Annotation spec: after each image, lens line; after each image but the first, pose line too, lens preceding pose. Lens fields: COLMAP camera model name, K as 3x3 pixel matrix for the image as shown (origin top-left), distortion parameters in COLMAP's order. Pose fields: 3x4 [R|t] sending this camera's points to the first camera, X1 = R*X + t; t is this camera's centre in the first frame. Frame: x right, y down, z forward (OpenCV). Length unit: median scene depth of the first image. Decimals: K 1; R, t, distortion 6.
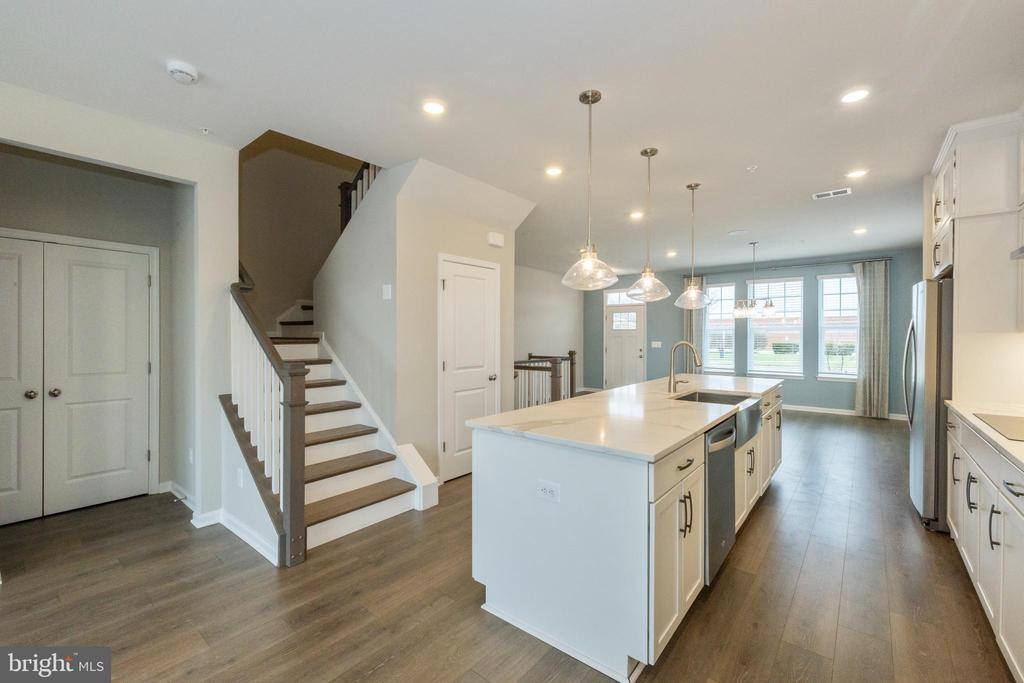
lens RADIAL K [[430.1, 0, 511.3], [0, 430.1, 338.3], [0, 0, 1]] dist [0.000961, 0.000091]
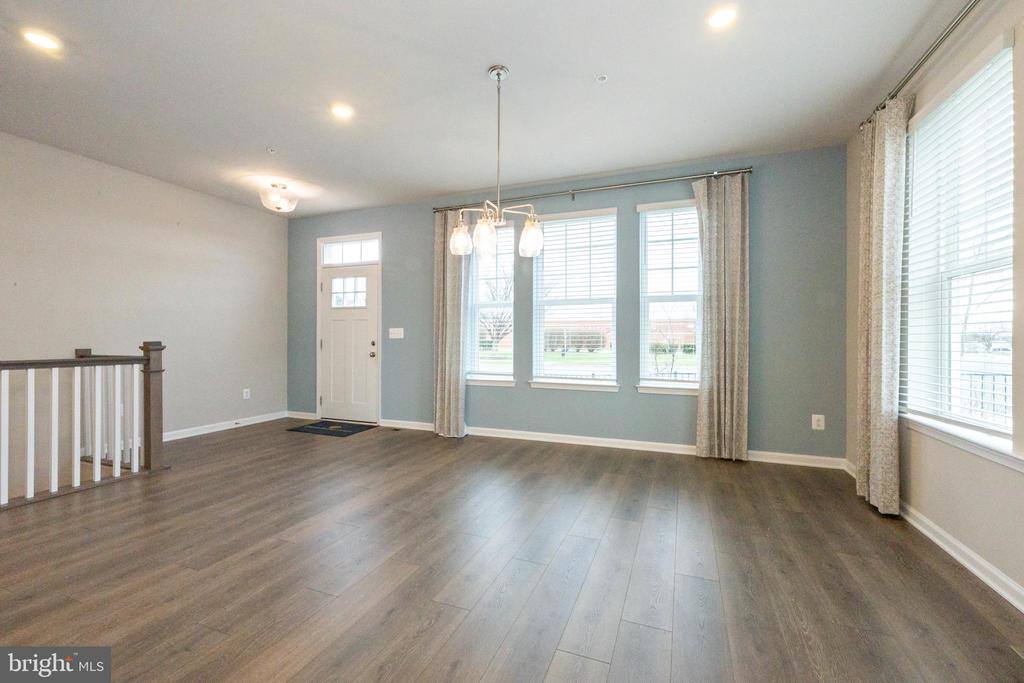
lens RADIAL K [[430.1, 0, 511.3], [0, 430.1, 338.3], [0, 0, 1]] dist [0.000961, 0.000091]
pose [[0.953141, 0.002225, 0.302517, 0.403796], [-0.000170, 0.999977, -0.006819, 0.032435], [-0.302525, 0.006448, 0.953120, 0.542711]]
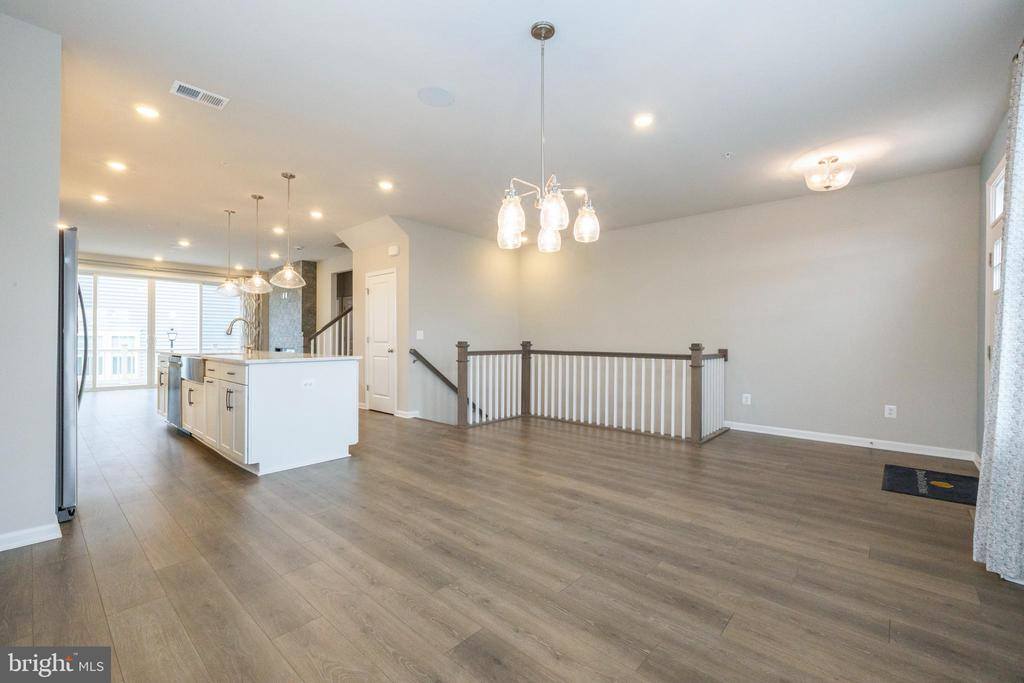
lens RADIAL K [[430.1, 0, 511.3], [0, 430.1, 338.3], [0, 0, 1]] dist [0.000961, 0.000091]
pose [[-0.041656, -0.003351, -0.999126, 0.815433], [-0.014285, 0.999894, -0.002758, 0.030368], [0.999030, 0.014158, -0.041699, 0.883636]]
